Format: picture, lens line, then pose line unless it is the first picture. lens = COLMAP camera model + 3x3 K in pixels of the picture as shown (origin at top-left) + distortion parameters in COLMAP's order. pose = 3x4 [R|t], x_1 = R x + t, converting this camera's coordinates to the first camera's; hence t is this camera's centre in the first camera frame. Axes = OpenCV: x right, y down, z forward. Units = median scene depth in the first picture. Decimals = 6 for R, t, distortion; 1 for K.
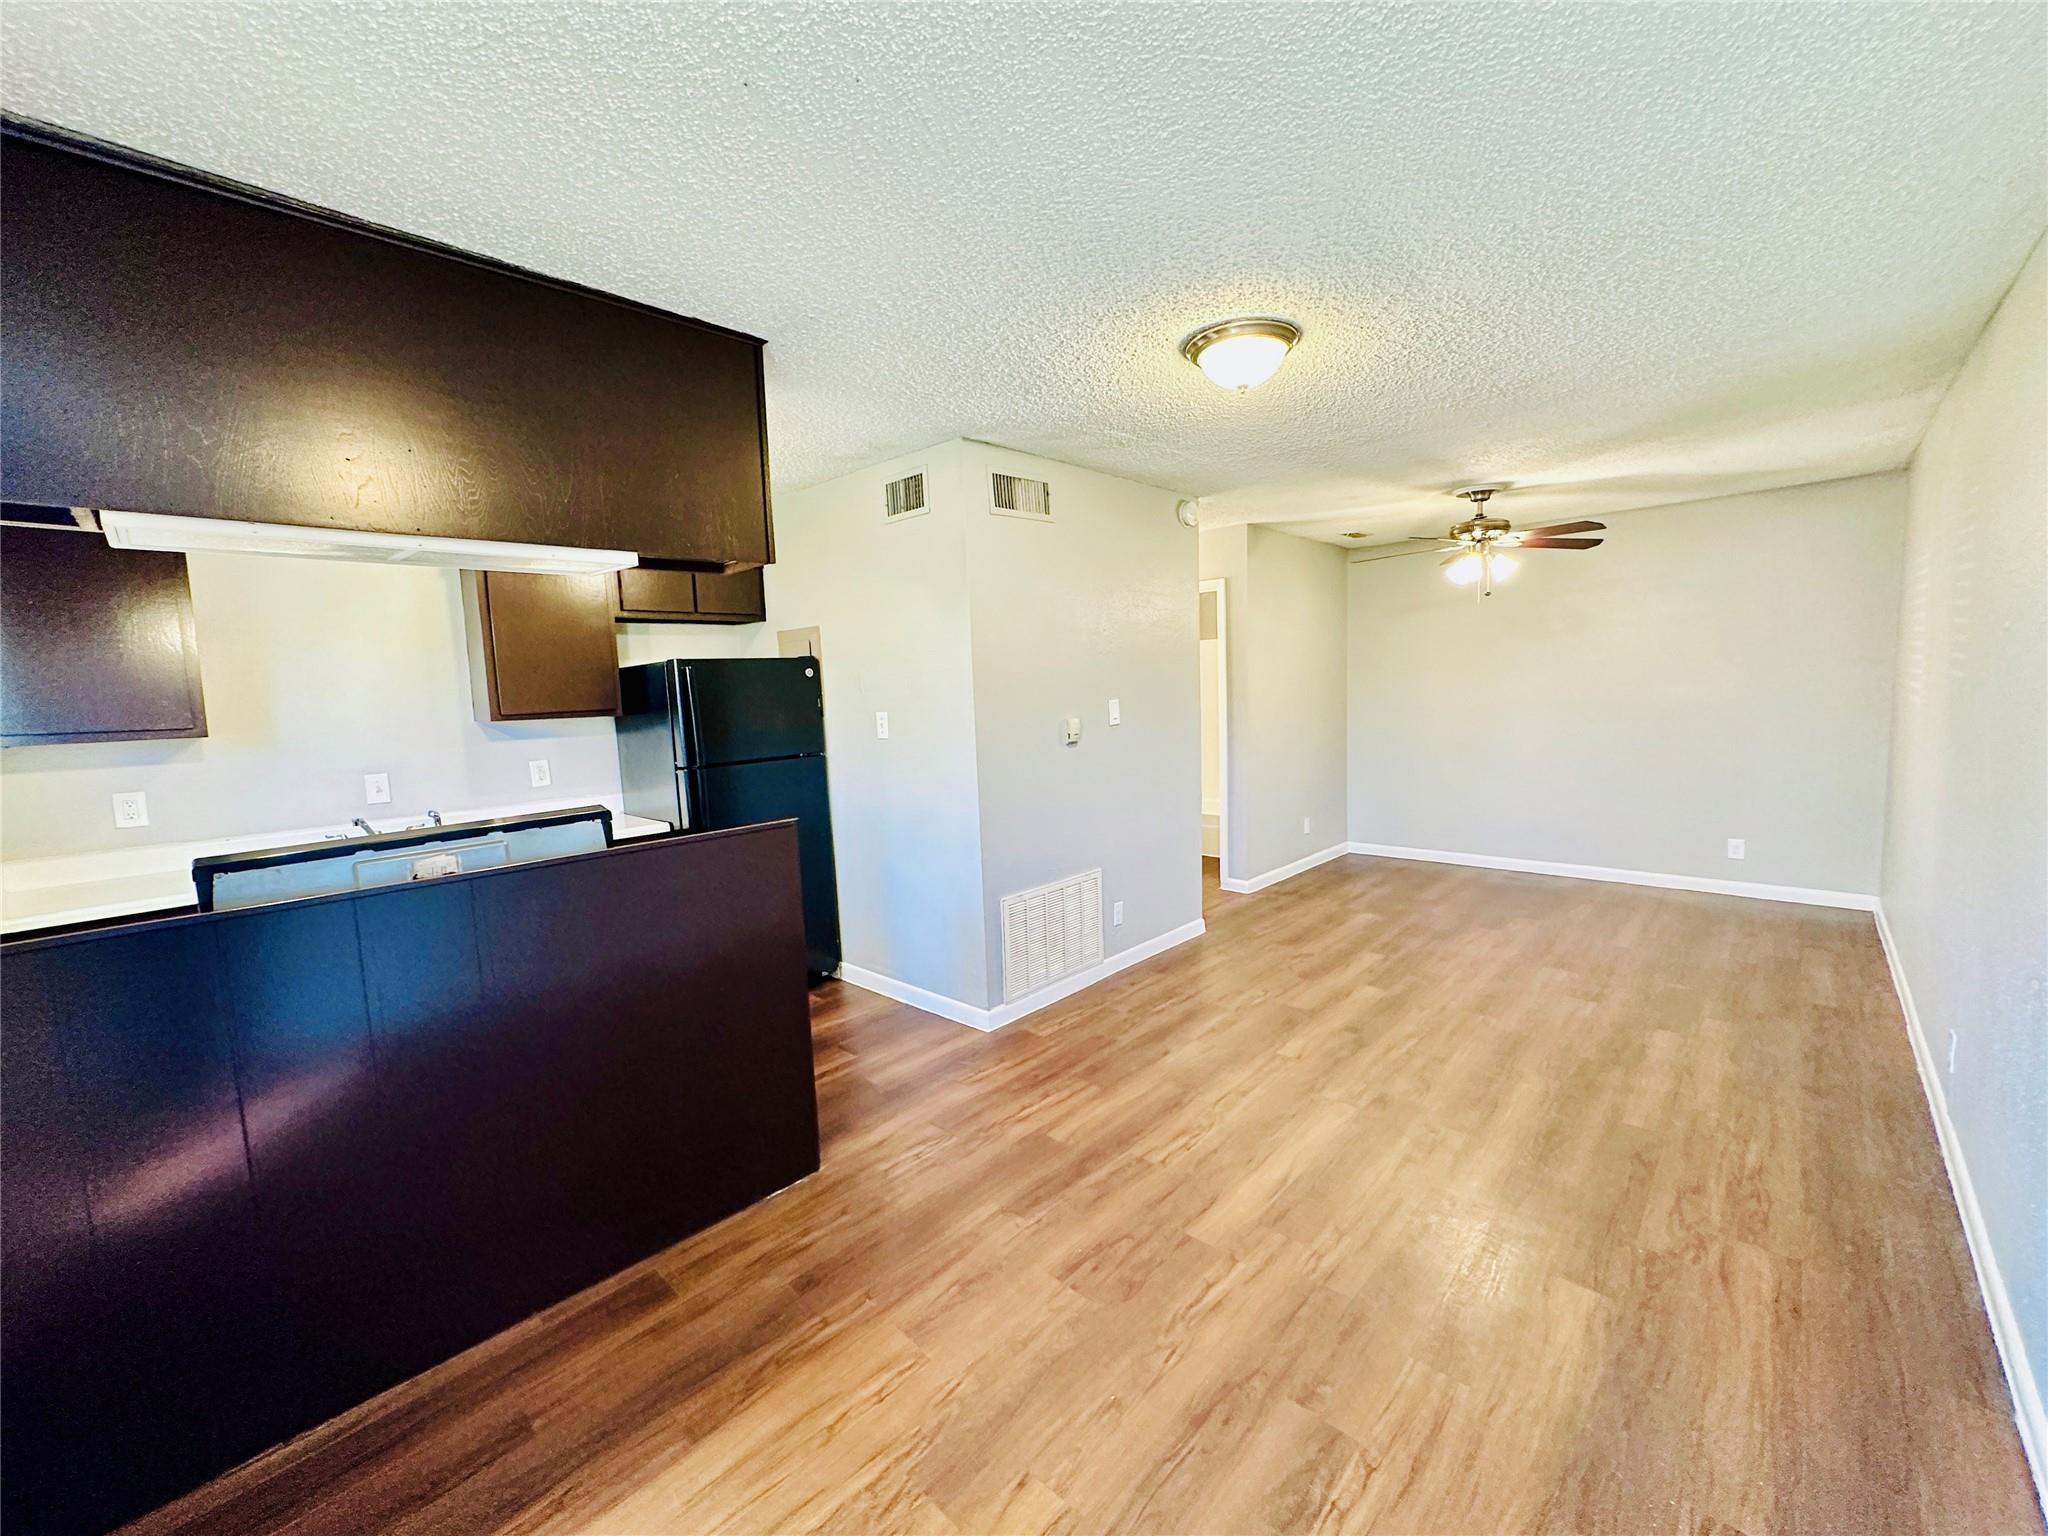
lens RADIAL K [[814.8, 0, 1018.3], [0, 814.8, 766.9], [0, 0, 1]] dist [-0.003881, 0.001059]
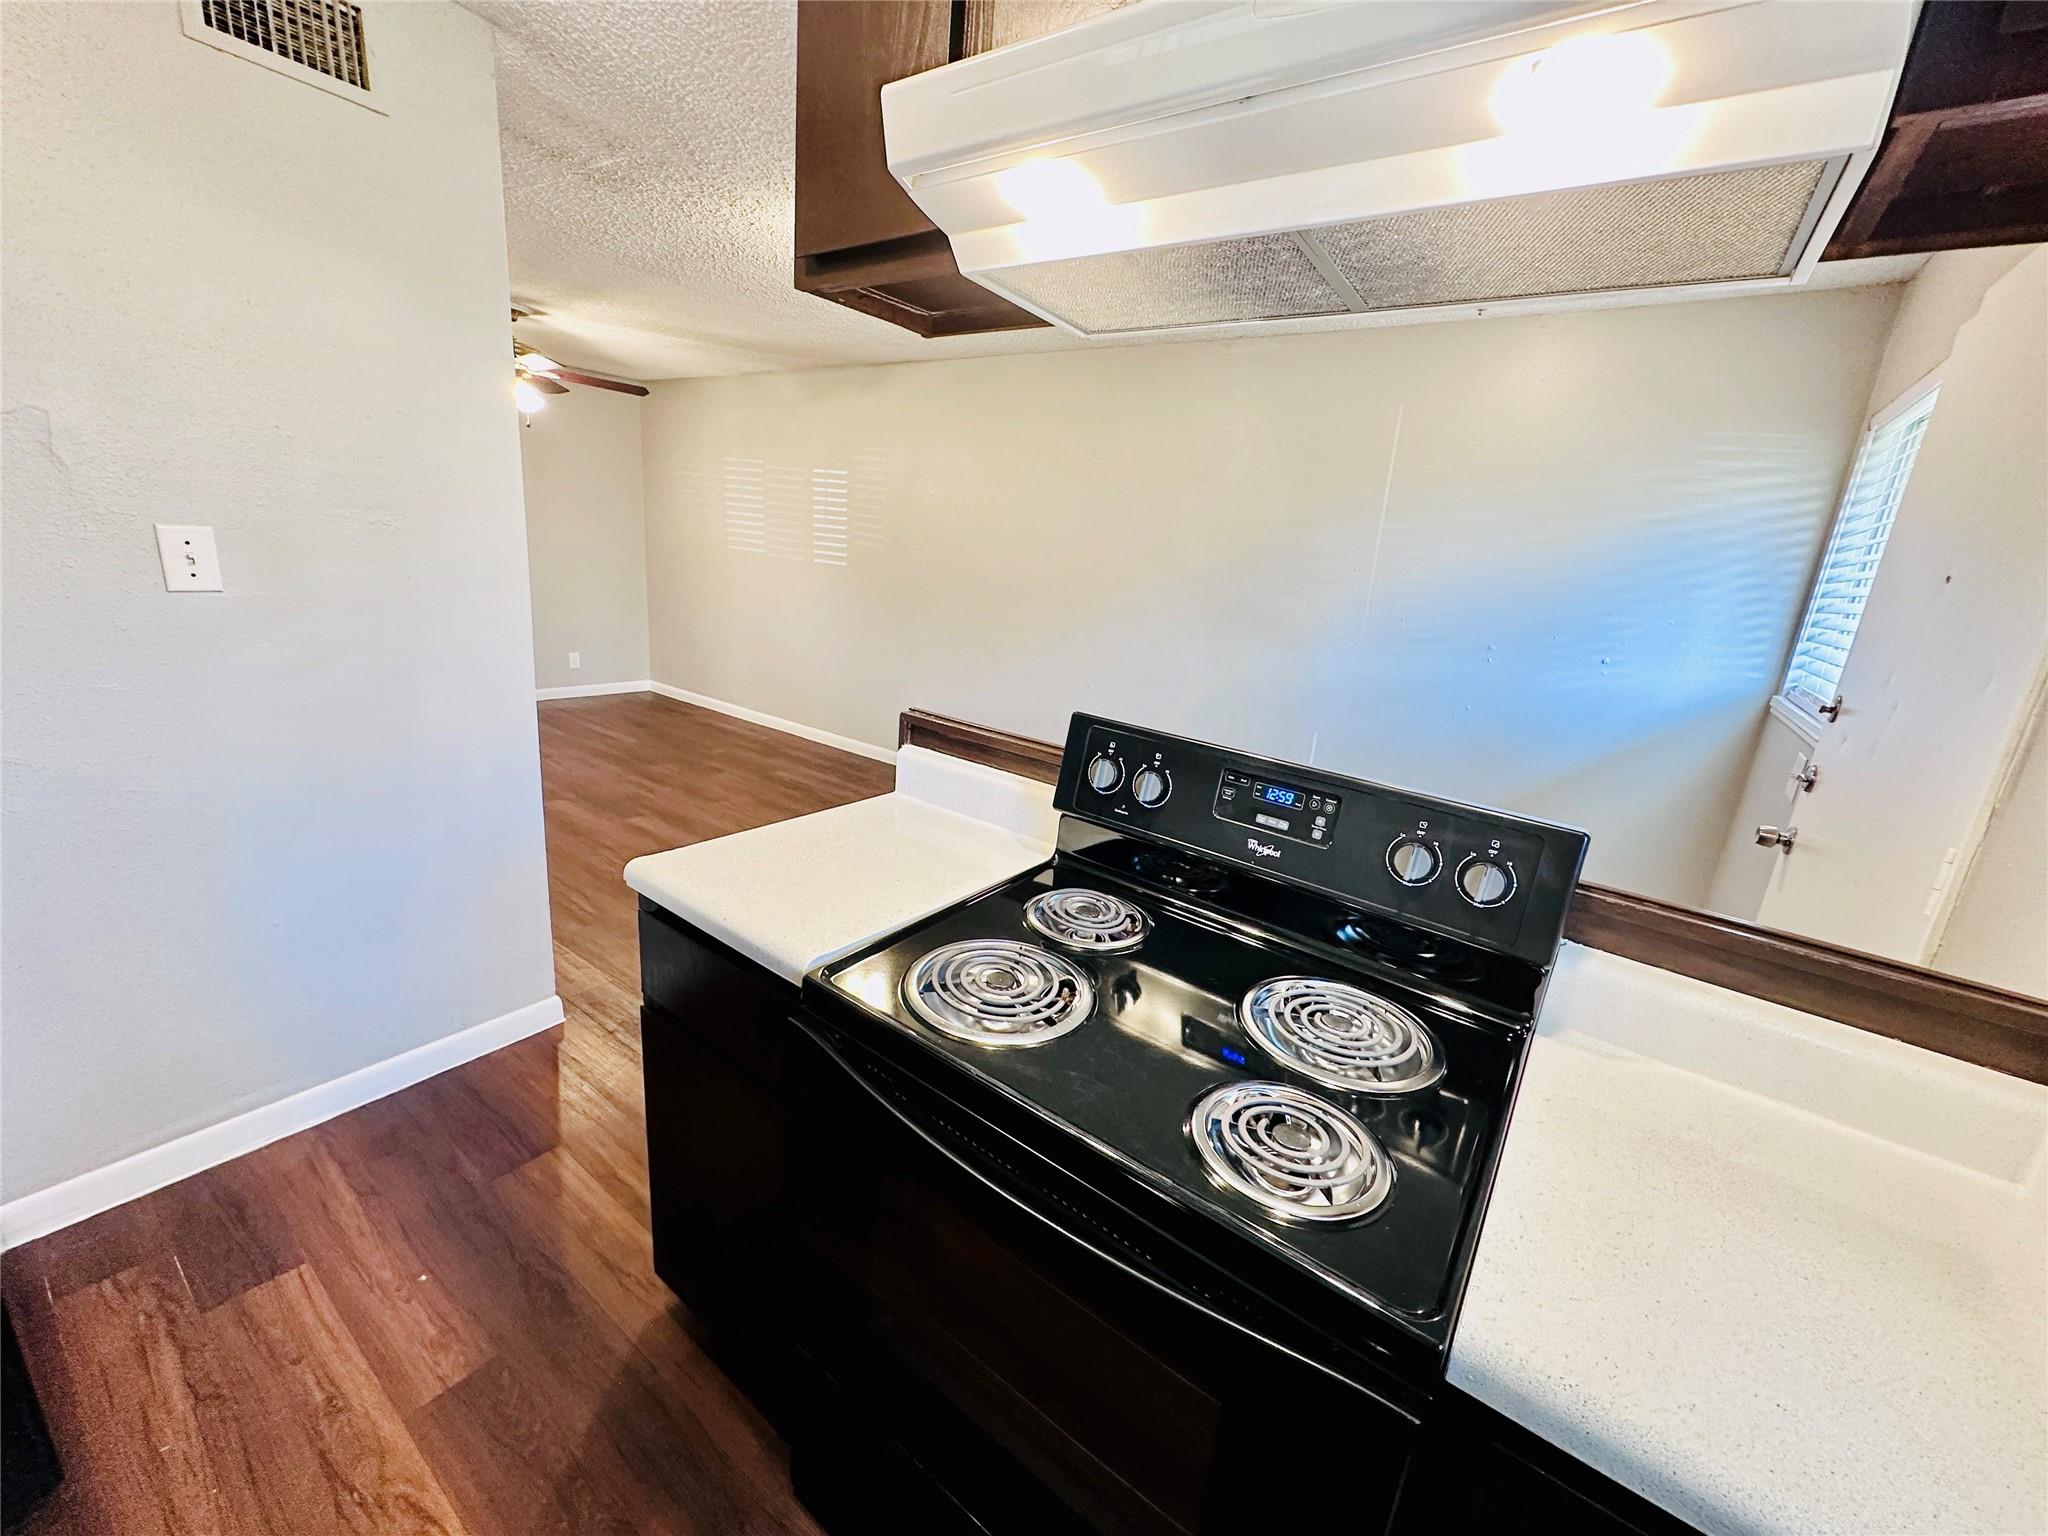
lens RADIAL K [[814.8, 0, 1028.0], [0, 814.8, 774.1], [0, 0, 1]] dist [-0.003881, 0.001059]
pose [[-0.142593, -0.241940, 0.959757, -0.983819], [0.016532, 0.968948, 0.246713, -0.059262], [-0.989643, 0.051046, -0.134165, 0.959179]]
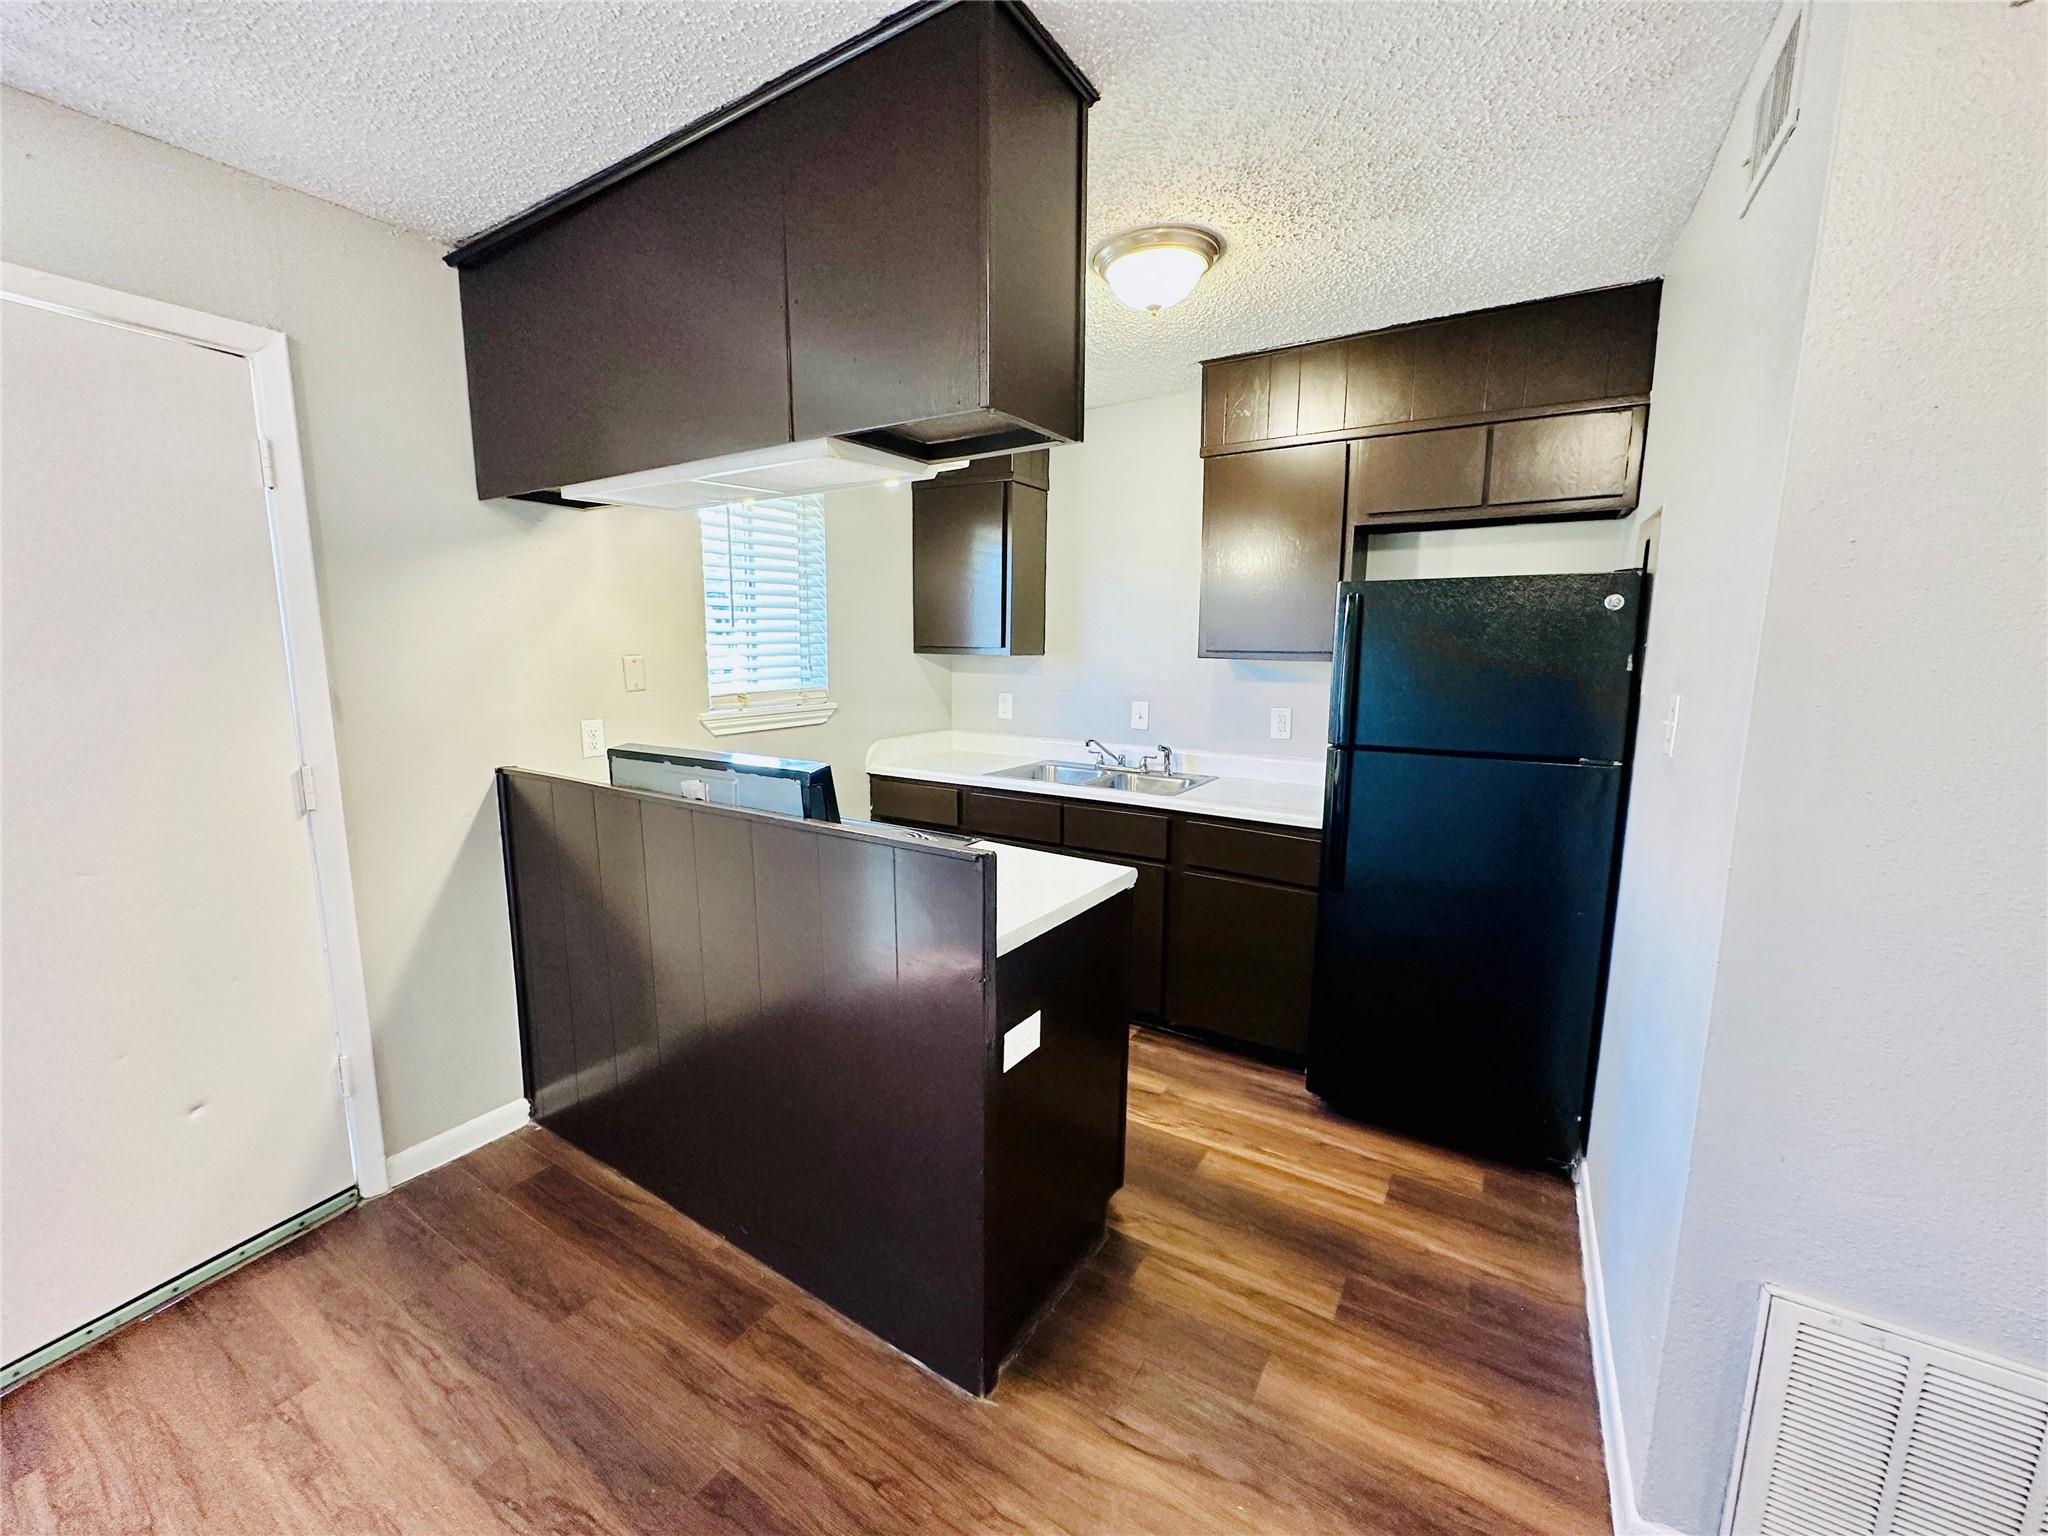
lens RADIAL K [[814.8, 0, 1019.5], [0, 814.8, 765.8], [0, 0, 1]] dist [-0.003881, 0.001059]
pose [[0.199212, 0.190596, -0.961243, 0.277121], [-0.108875, 0.979136, 0.171581, -0.100042], [0.973889, 0.070474, 0.215807, 0.860329]]
